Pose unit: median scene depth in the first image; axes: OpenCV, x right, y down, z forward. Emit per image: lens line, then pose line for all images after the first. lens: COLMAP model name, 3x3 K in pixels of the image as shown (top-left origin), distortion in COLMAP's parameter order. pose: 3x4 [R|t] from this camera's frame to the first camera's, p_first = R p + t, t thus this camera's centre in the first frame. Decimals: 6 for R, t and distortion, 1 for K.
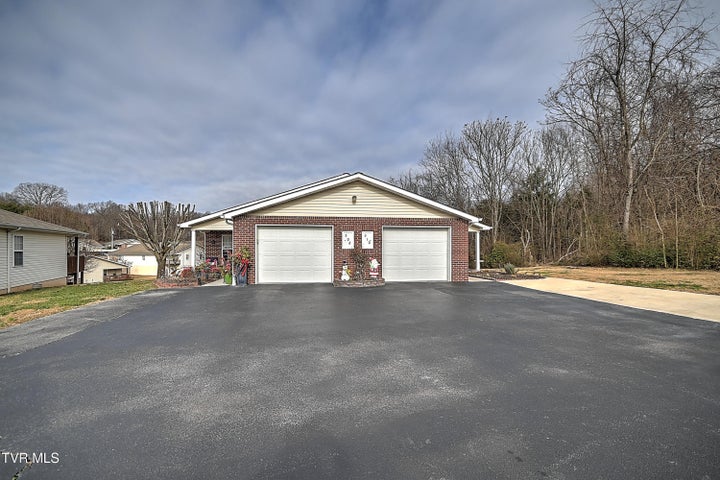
lens RADIAL K [[315.9, 0, 357.8], [0, 315.9, 251.1], [0, 0, 1]] dist [0.019547, -0.009066]
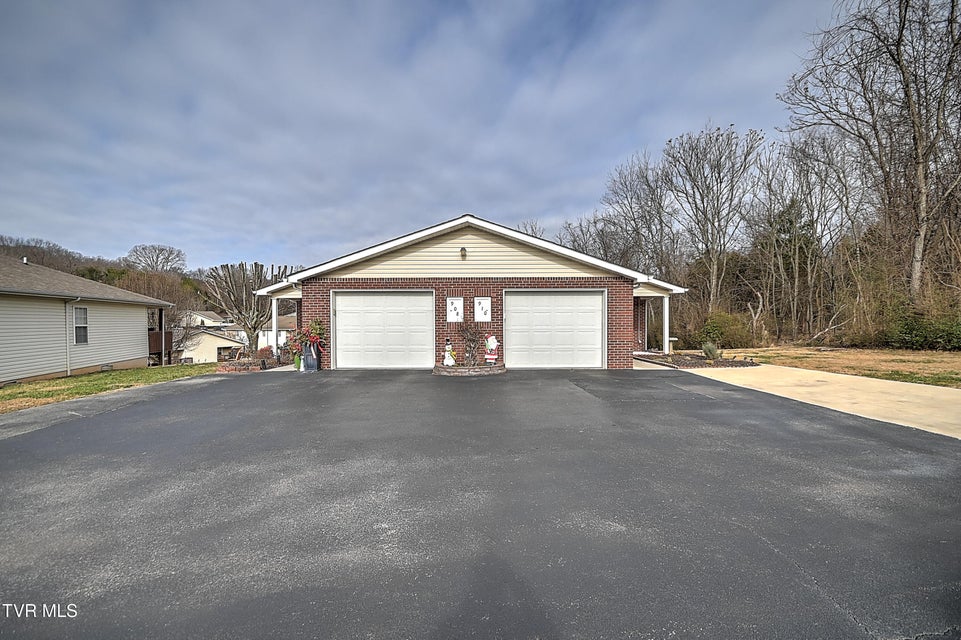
lens RADIAL K [[421.6, 0, 473.3], [0, 421.6, 329.9], [0, 0, 1]] dist [0.019547, -0.009066]
pose [[0.989456, -0.000838, -0.144833, 0.149254], [0.002740, 0.999913, 0.012932, -0.001271], [0.144809, -0.013193, 0.989372, 0.054671]]
